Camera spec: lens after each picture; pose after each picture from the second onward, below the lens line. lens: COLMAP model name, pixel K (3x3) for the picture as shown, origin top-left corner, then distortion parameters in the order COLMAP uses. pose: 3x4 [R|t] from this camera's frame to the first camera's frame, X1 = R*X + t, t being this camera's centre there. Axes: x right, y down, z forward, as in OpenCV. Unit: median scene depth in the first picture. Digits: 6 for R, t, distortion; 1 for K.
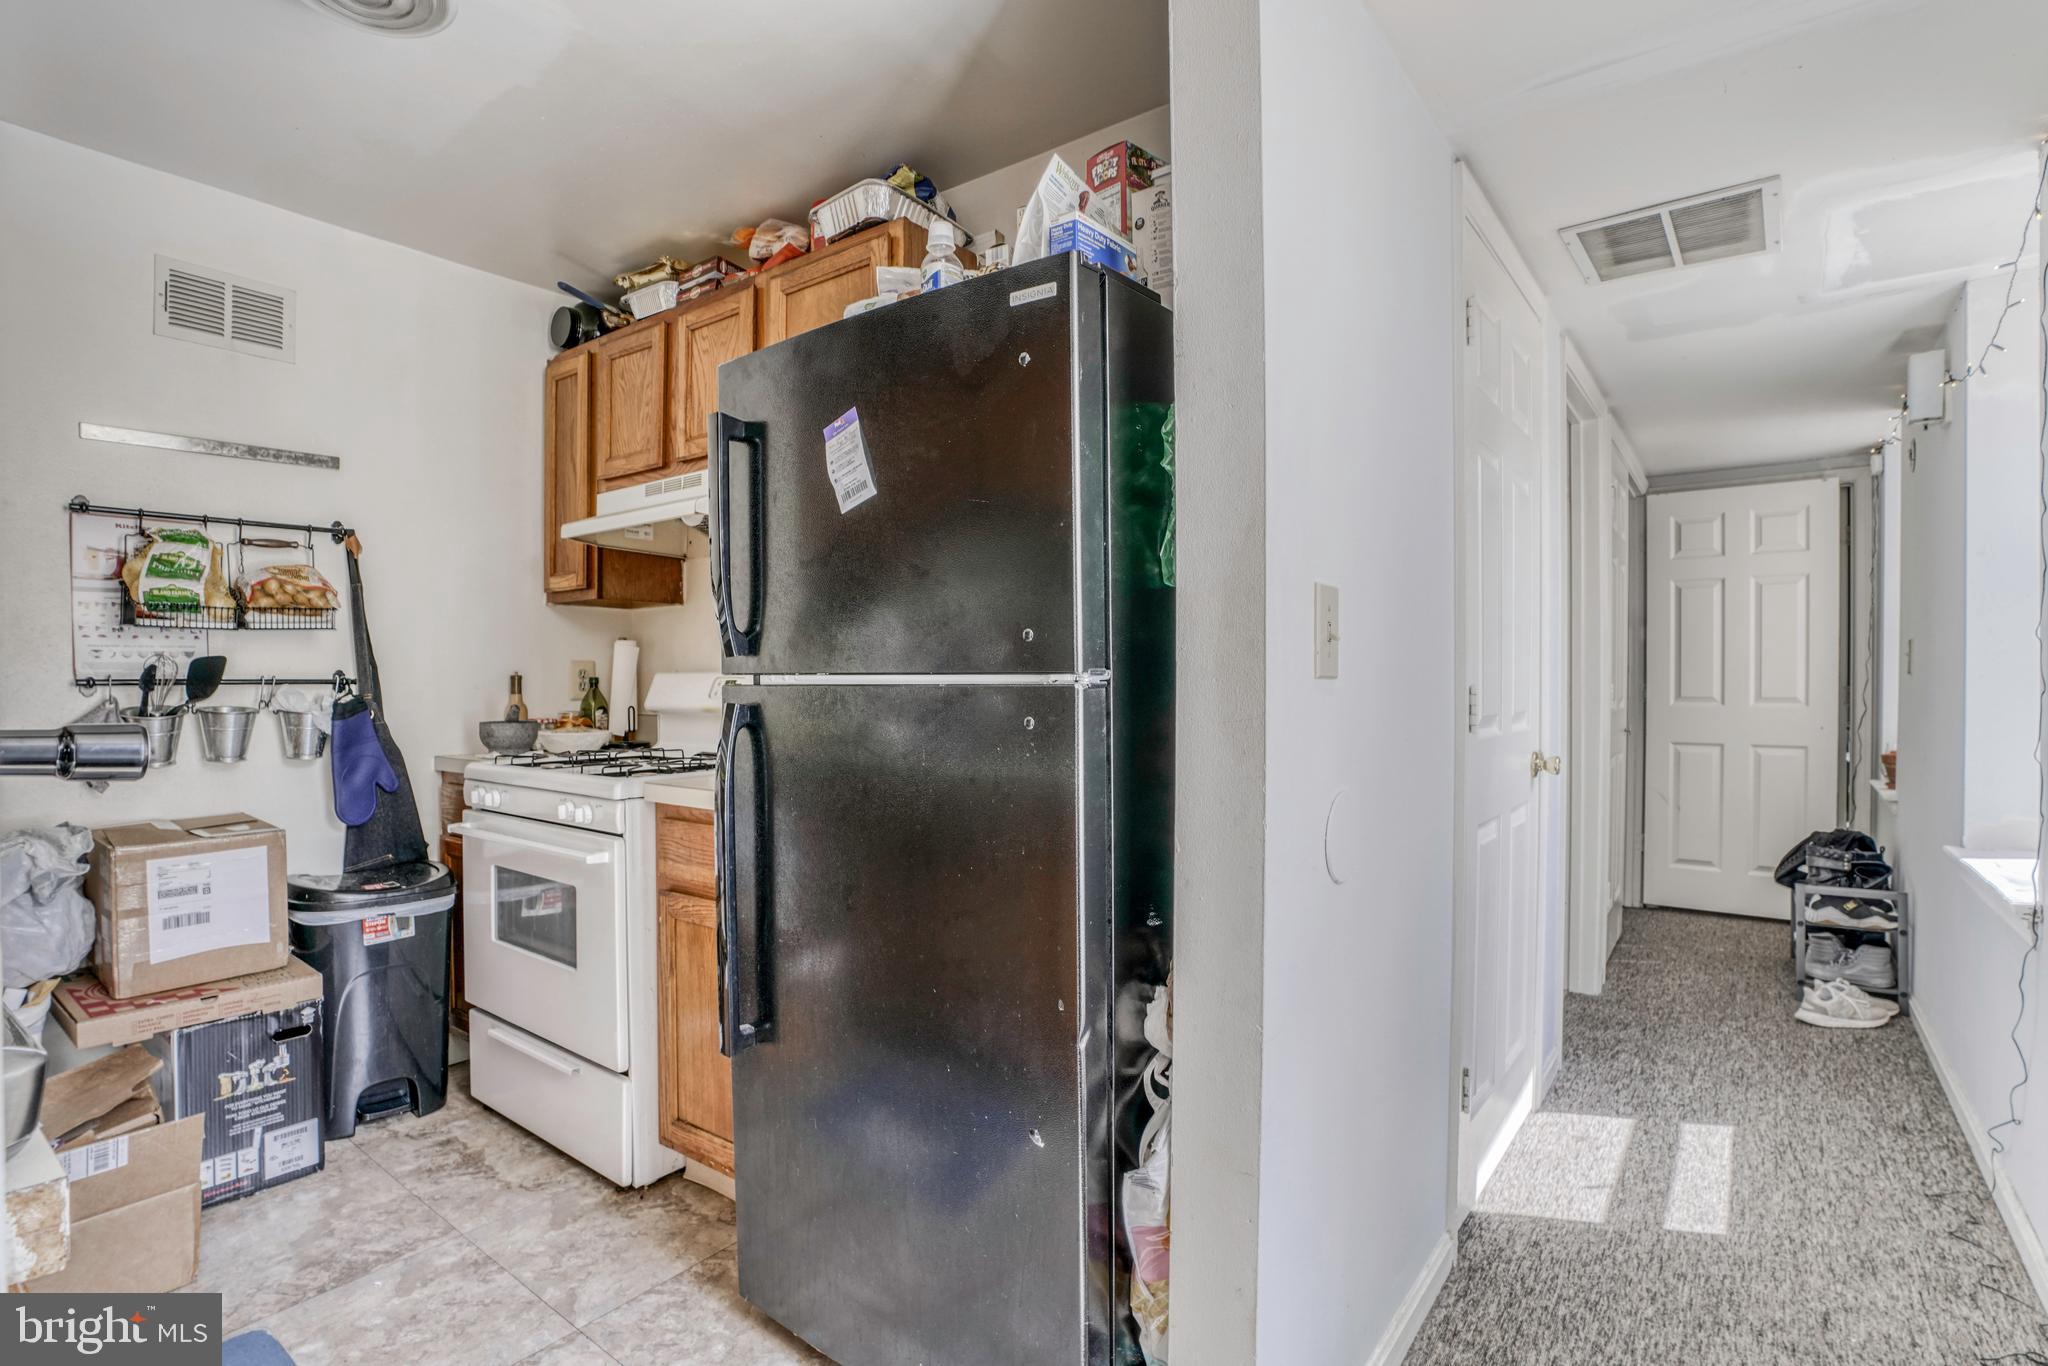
lens RADIAL K [[1045.4, 0, 1030.6], [0, 1045.4, 700.6], [0, 0, 1]] dist [-0.063013, 0.026922]
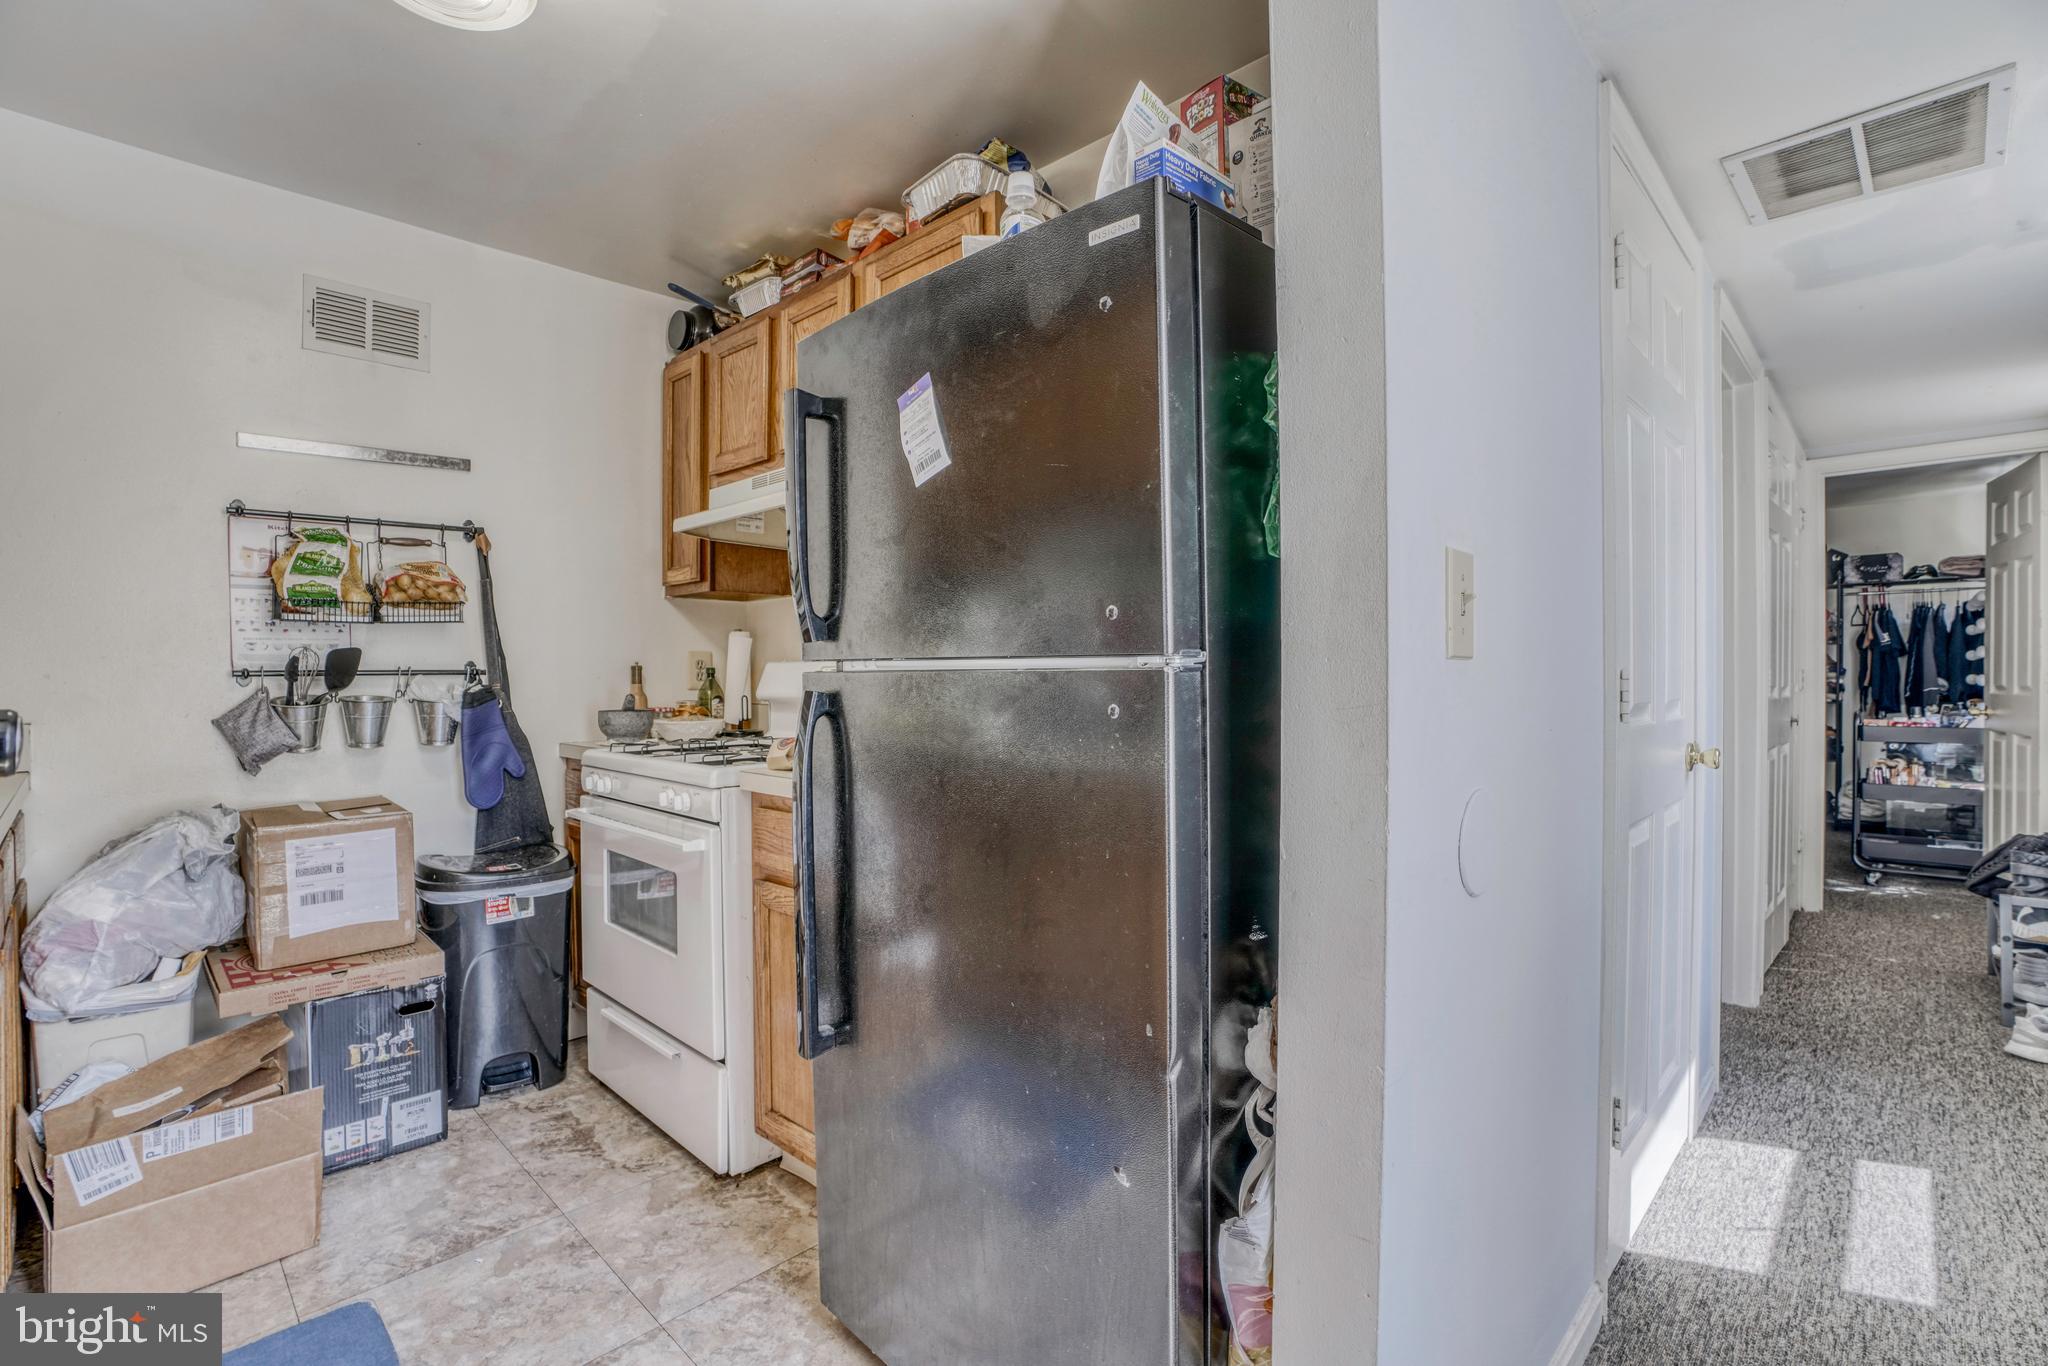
lens RADIAL K [[977.4, 0, 1021.1], [0, 977.4, 687.0], [0, 0, 1]] dist [-0.067258, 0.028725]
pose [[0.990980, -0.002325, -0.133987, 0.021348], [0.001576, 0.999983, -0.005701, 0.003721], [0.133998, 0.005438, 0.990967, 0.108253]]
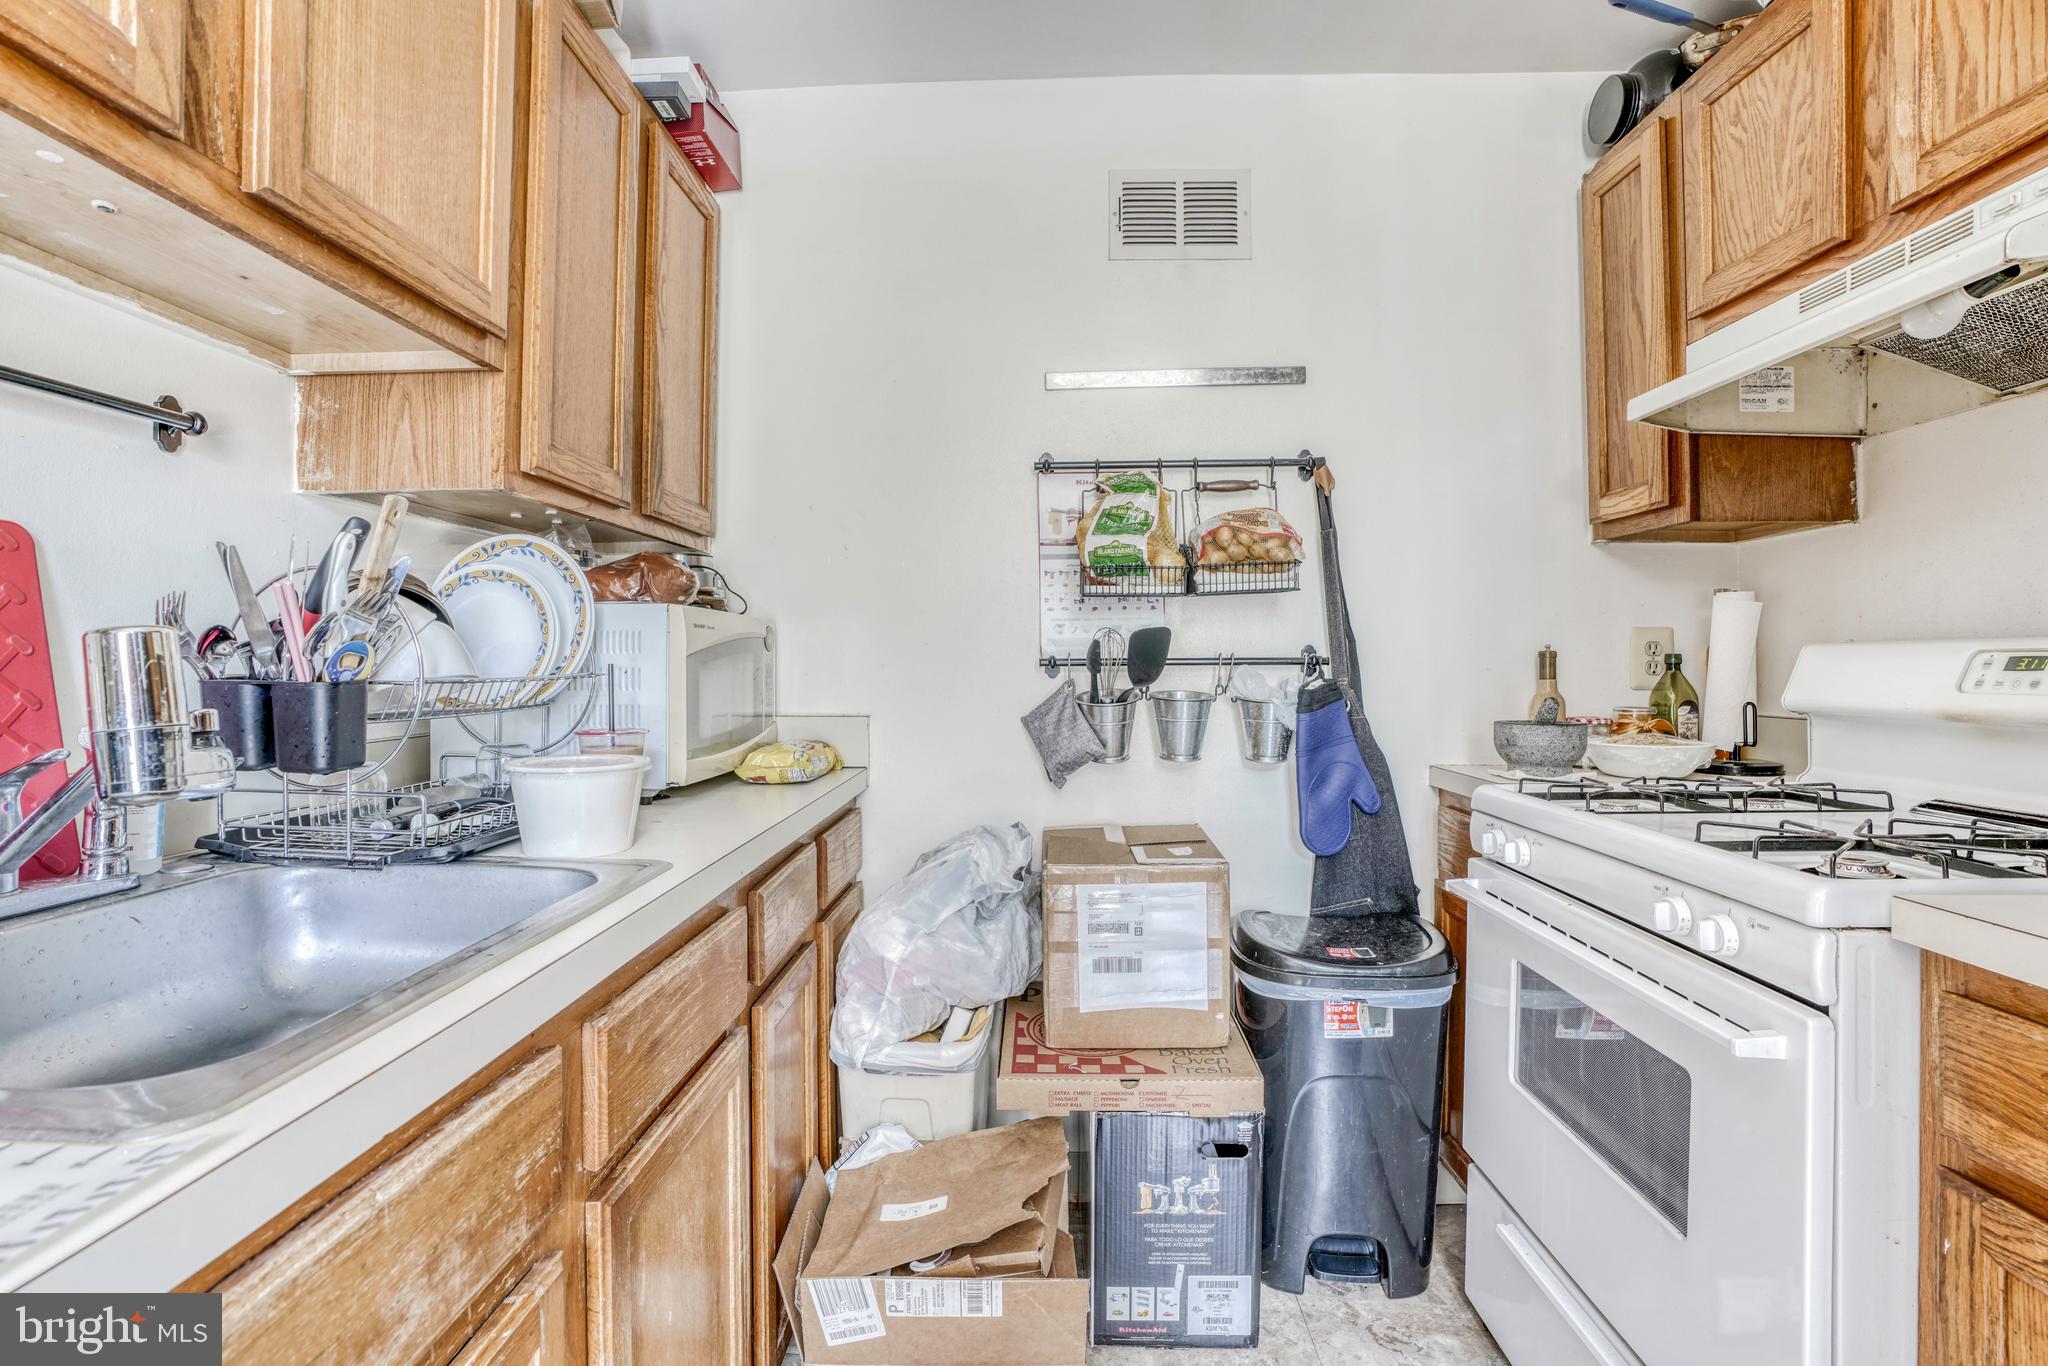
lens RADIAL K [[901.8, 0, 1016.8], [0, 901.8, 649.1], [0, 0, 1]] dist [-0.069215, 0.021741]
pose [[0.565329, -0.012832, -0.824765, -0.286840], [-0.014217, 0.999579, -0.025297, -0.008508], [0.824743, 0.026027, 0.564909, 0.507586]]
